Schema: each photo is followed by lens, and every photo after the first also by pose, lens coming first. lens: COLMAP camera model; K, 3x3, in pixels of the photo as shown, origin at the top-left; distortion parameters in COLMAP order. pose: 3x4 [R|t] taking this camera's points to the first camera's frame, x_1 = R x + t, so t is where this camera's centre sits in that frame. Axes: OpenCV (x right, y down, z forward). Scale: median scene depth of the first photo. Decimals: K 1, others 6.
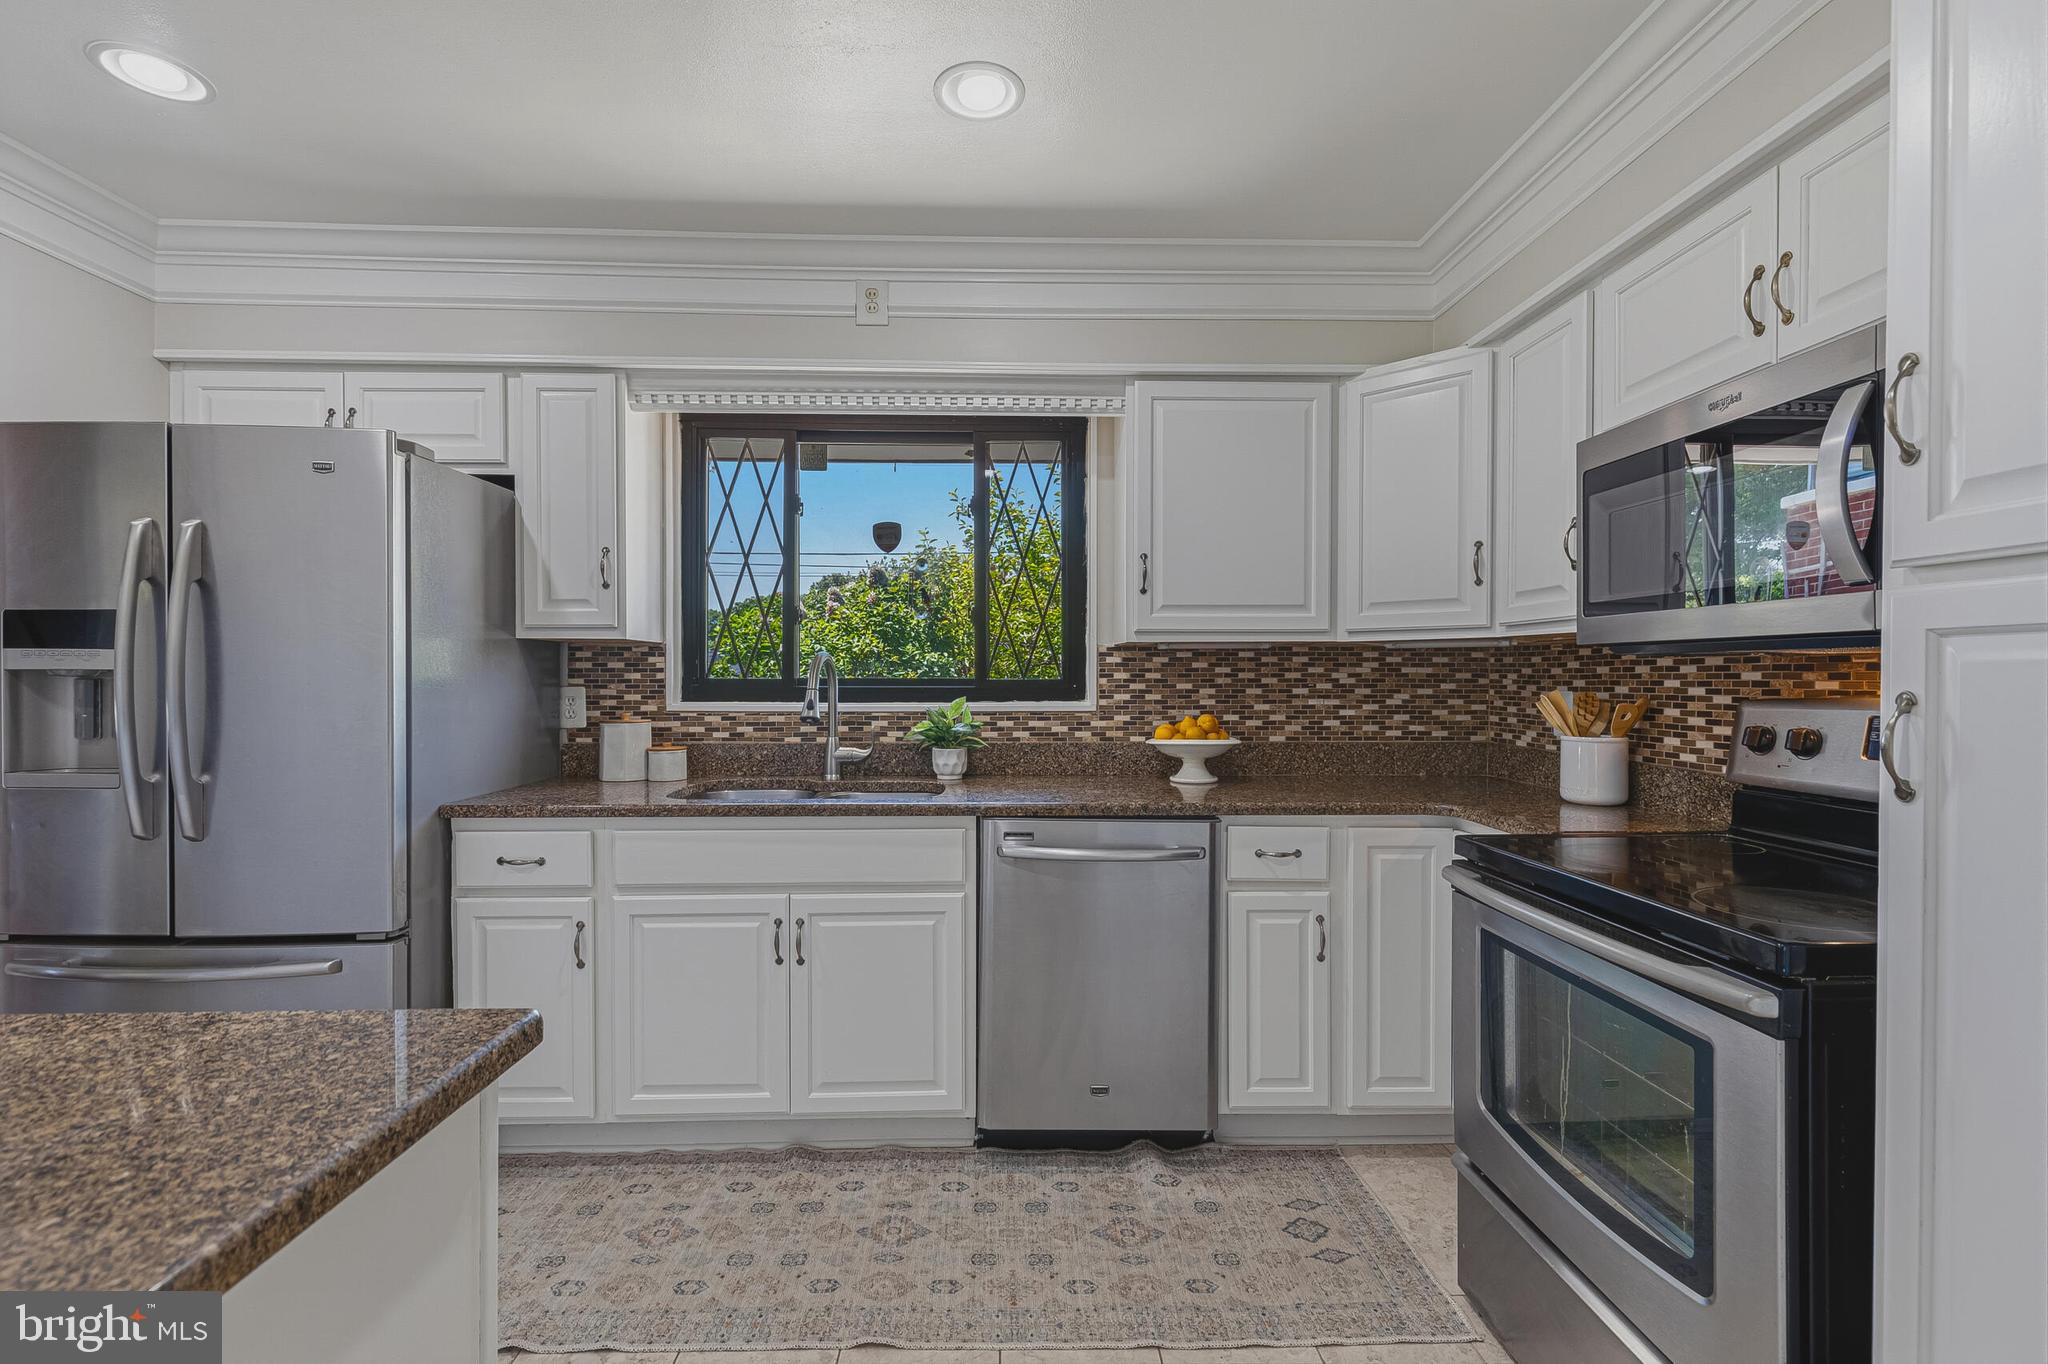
lens RADIAL K [[904.7, 0, 1004.2], [0, 904.7, 682.2], [0, 0, 1]] dist [0.006903, -0.000796]
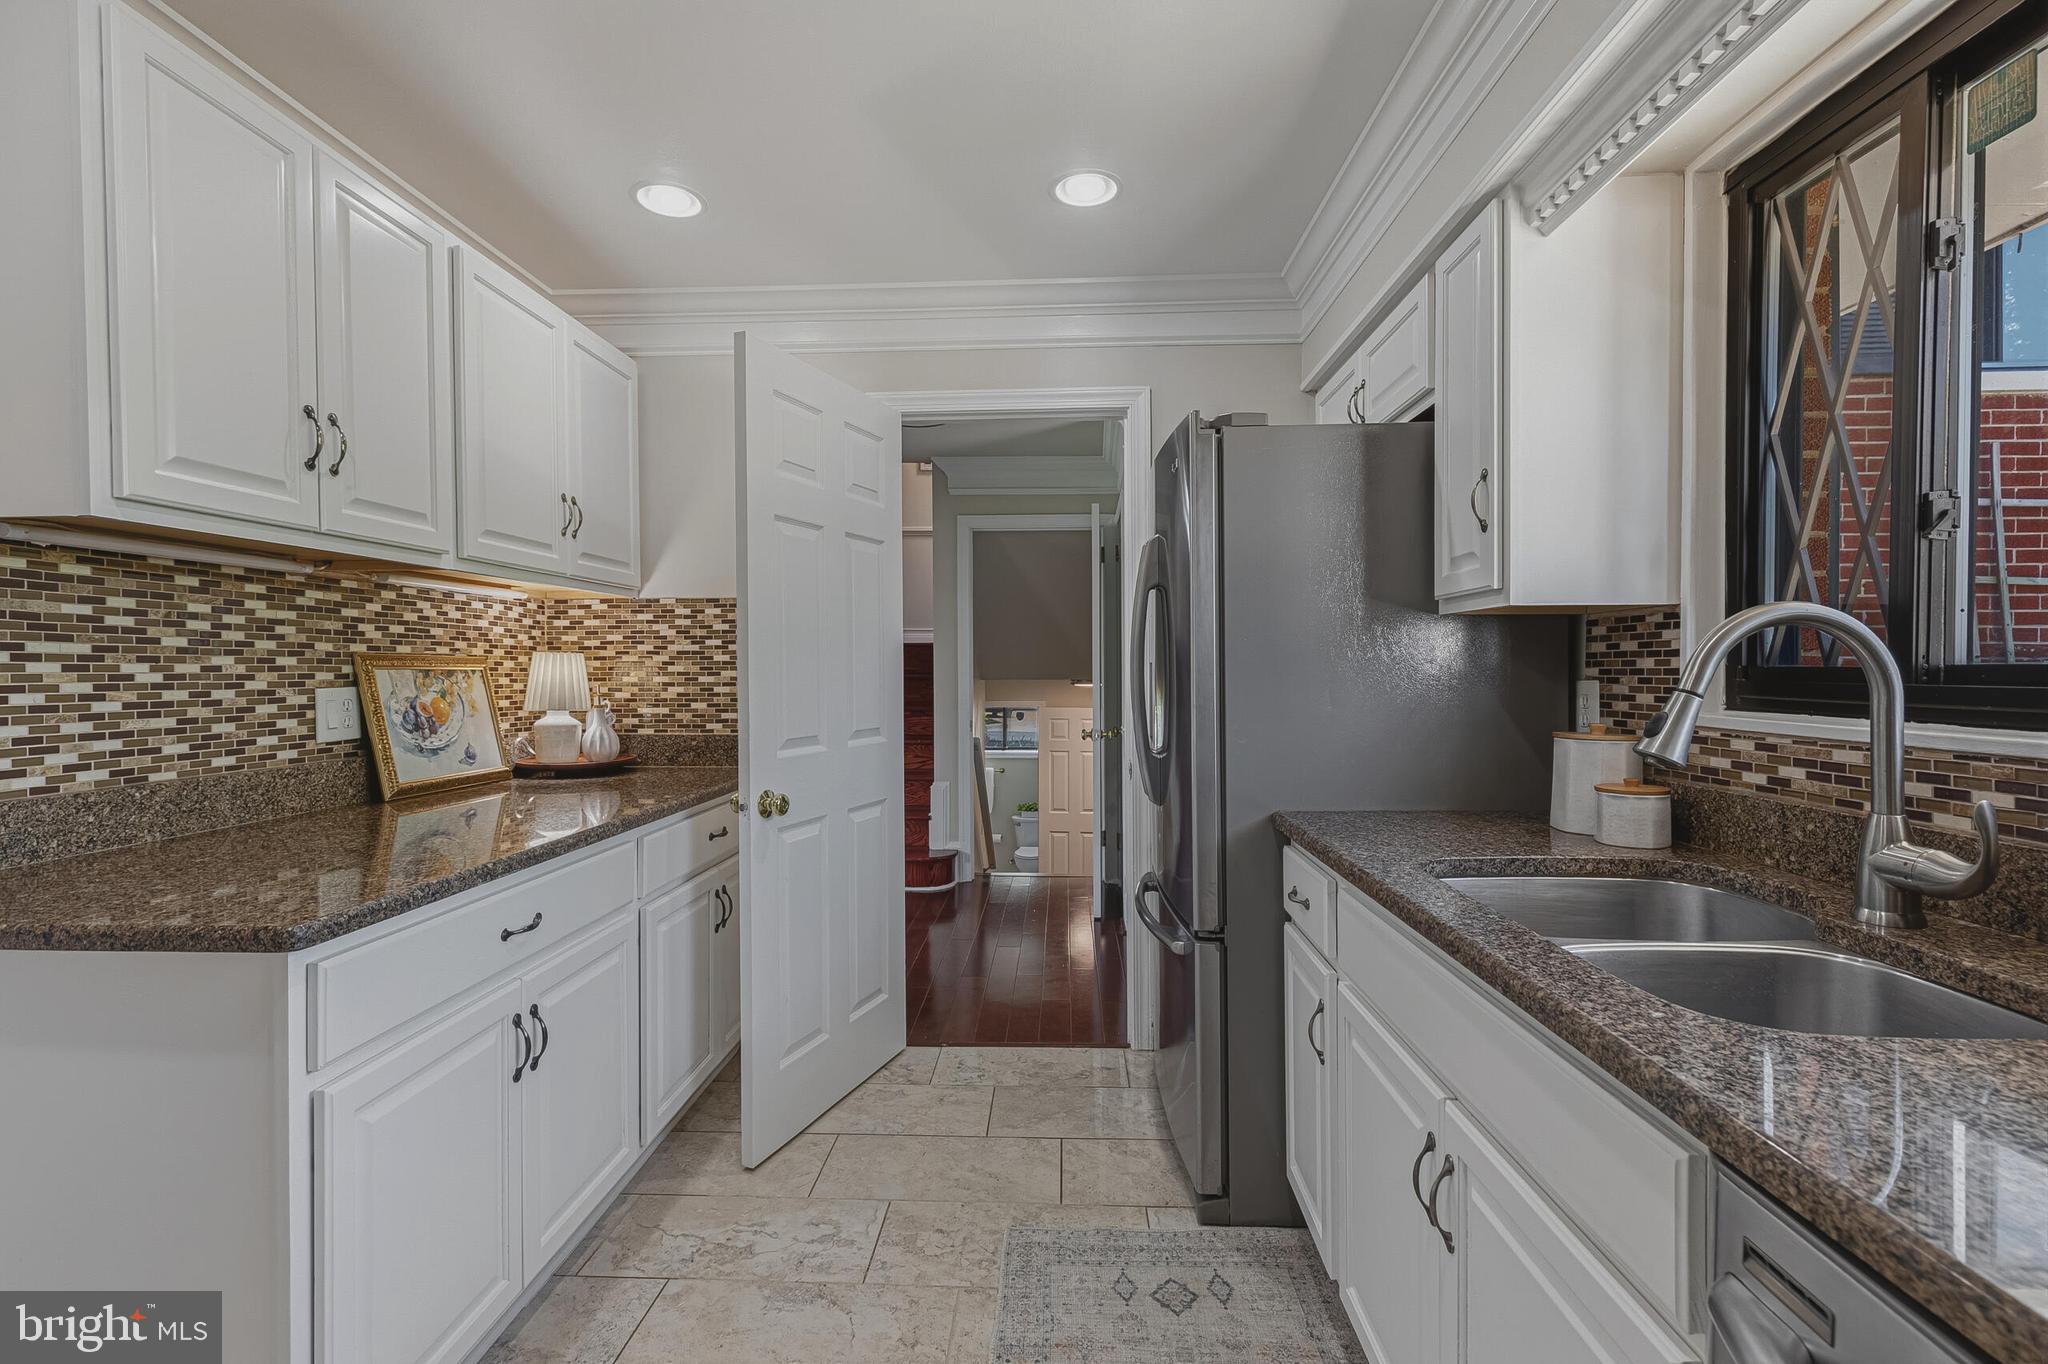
lens RADIAL K [[904.7, 0, 1031.7], [0, 904.7, 679.8], [0, 0, 1]] dist [0.006903, -0.000796]
pose [[-0.043284, 0.010038, -0.999012, 0.235444], [-0.002740, 0.999945, 0.010166, -0.000943], [0.999059, 0.003177, -0.043254, 0.690699]]
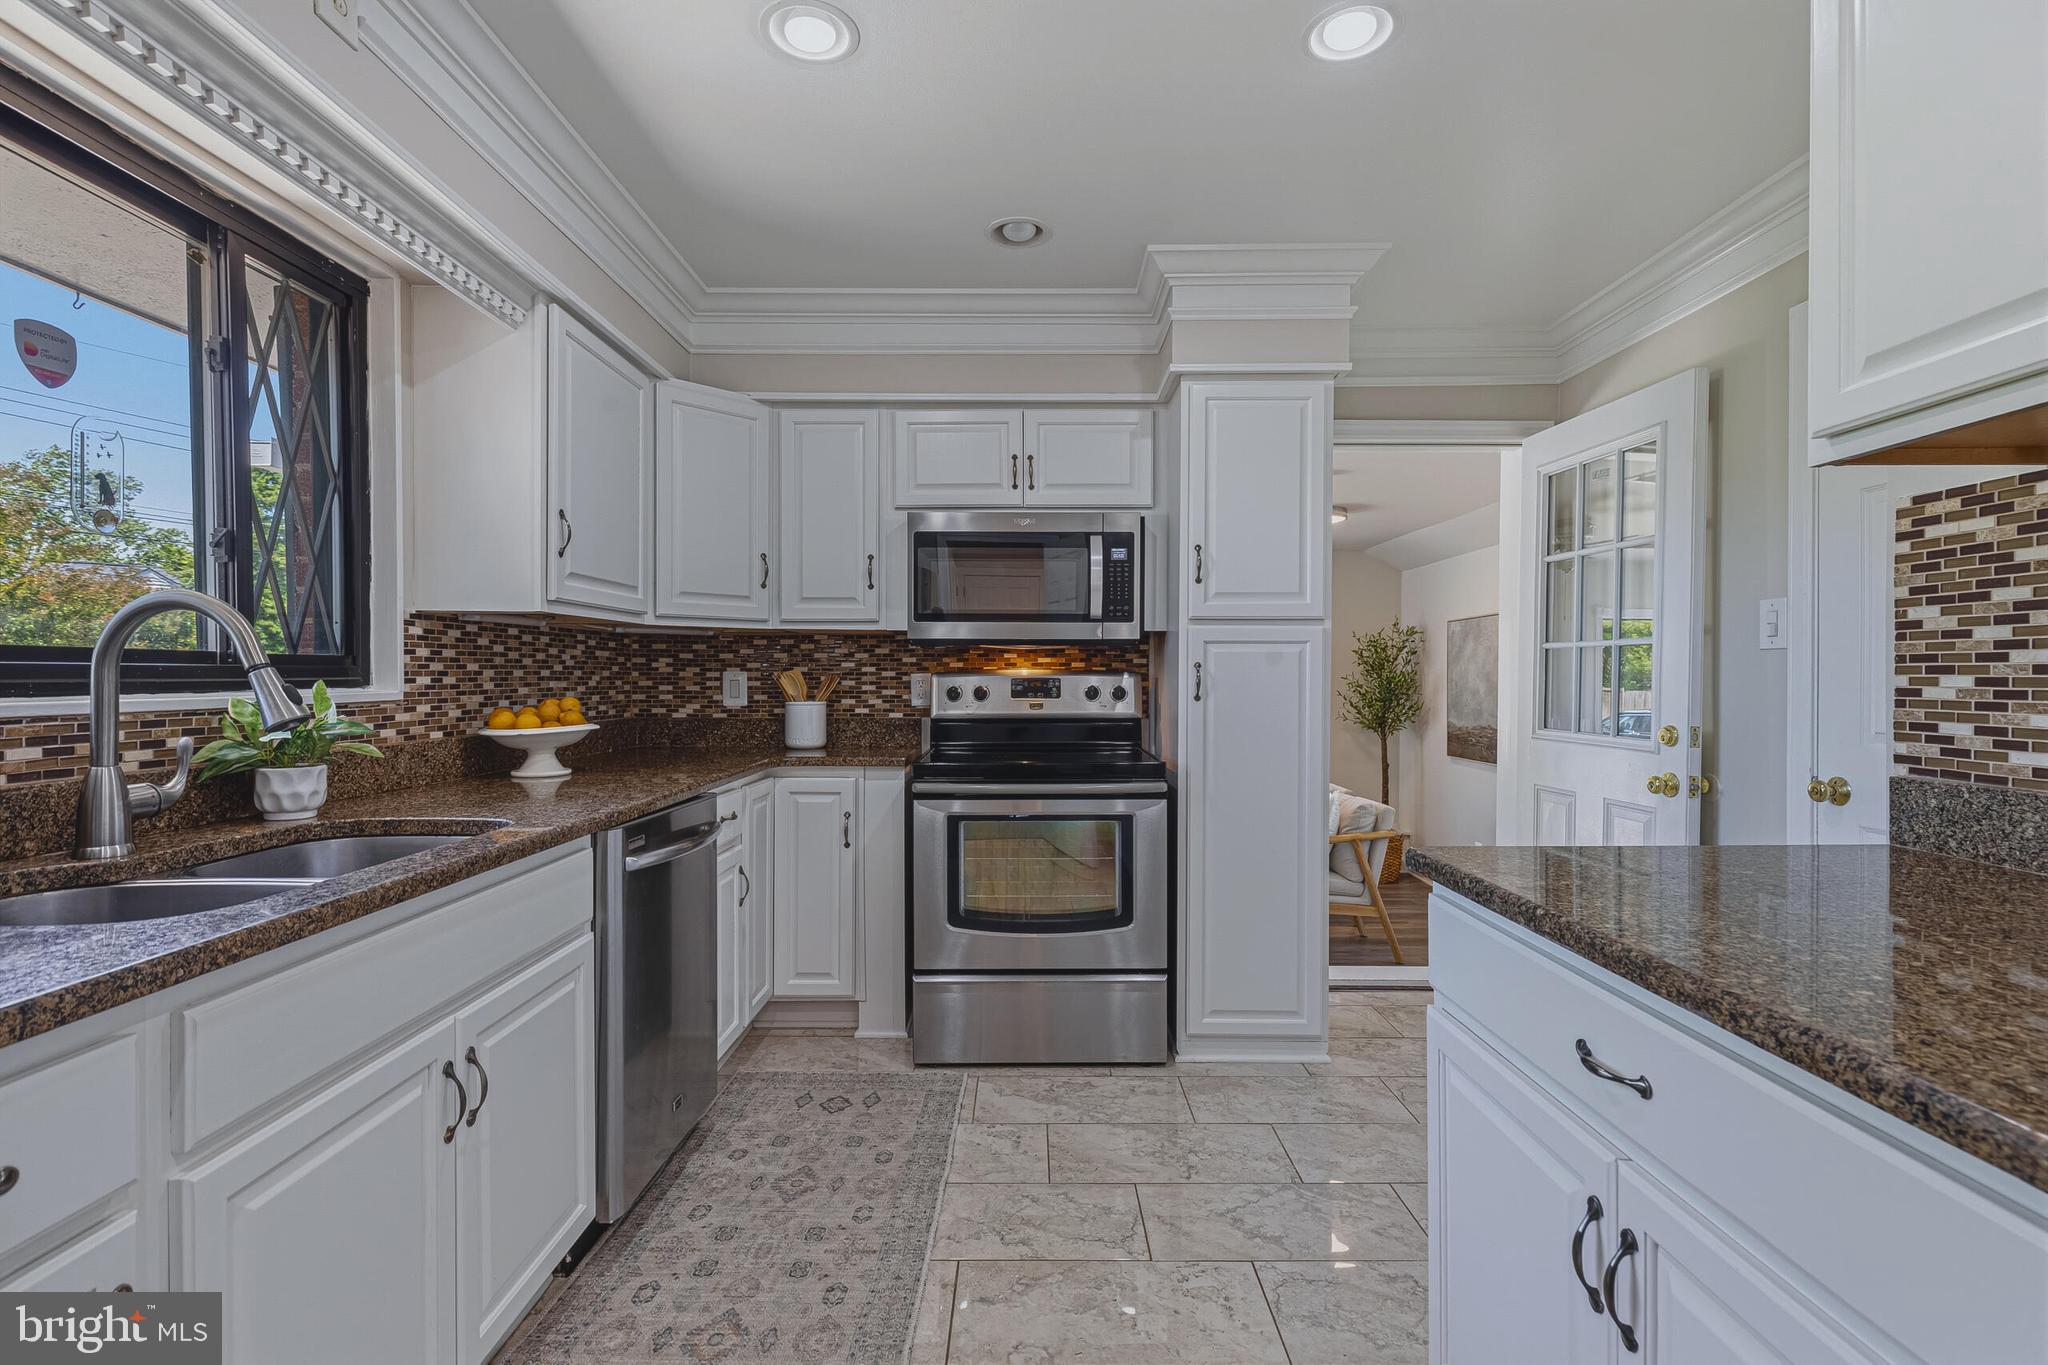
lens RADIAL K [[945.0, 0, 1005.6], [0, 945.0, 677.3], [0, 0, 1]] dist [0.000279, 0.000150]
pose [[0.033714, -0.003321, 0.999426, -0.716159], [0.006719, 0.999973, 0.003096, 0.016148], [-0.999409, 0.006611, 0.033736, 0.542664]]
